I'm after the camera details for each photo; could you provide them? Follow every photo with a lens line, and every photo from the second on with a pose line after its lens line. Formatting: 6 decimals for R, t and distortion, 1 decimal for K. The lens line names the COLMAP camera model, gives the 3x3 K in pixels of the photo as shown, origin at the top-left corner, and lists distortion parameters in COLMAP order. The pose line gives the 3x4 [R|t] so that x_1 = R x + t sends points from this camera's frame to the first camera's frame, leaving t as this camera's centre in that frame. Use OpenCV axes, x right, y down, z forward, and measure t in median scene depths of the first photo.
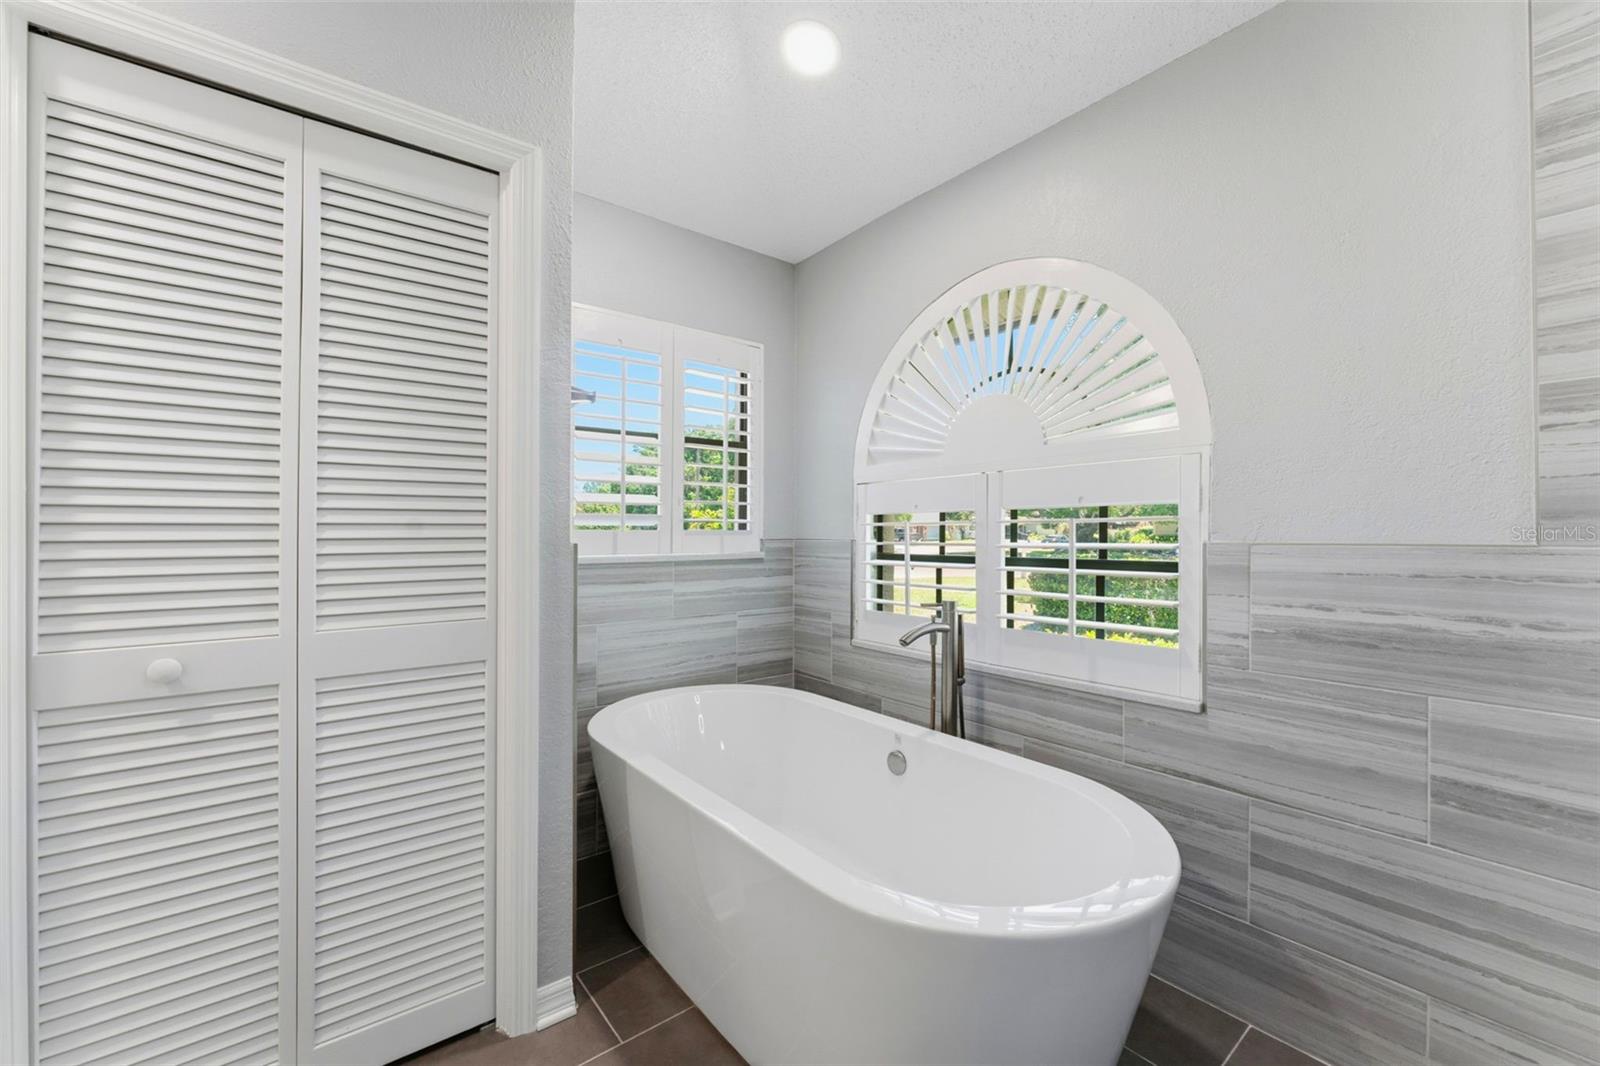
lens RADIAL K [[645.4, 0, 797.5], [0, 645.4, 532.4], [0, 0, 1]] dist [-0.000953, -0.000223]
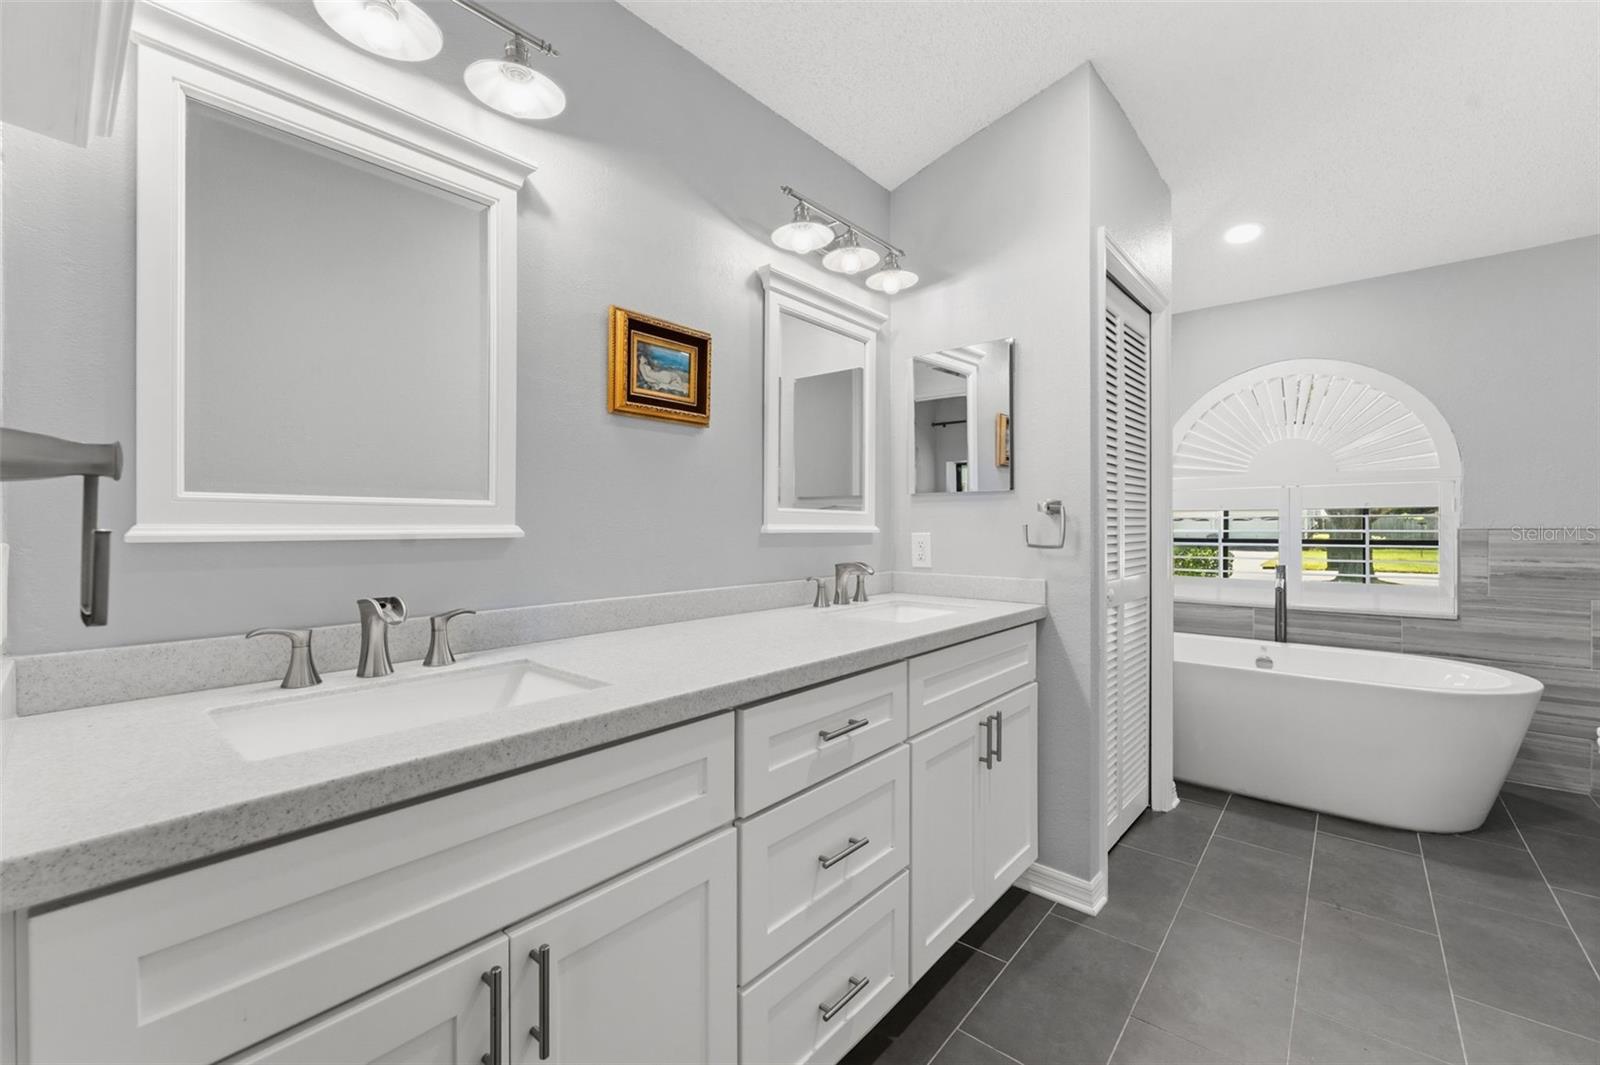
lens RADIAL K [[645.4, 0, 801.2], [0, 645.4, 528.3], [0, 0, 1]] dist [-0.000953, -0.000223]
pose [[0.978864, -0.005597, 0.204436, -1.702842], [0.004011, 0.999959, 0.008173, -0.009091], [-0.204474, -0.007180, 0.978846, -0.464173]]
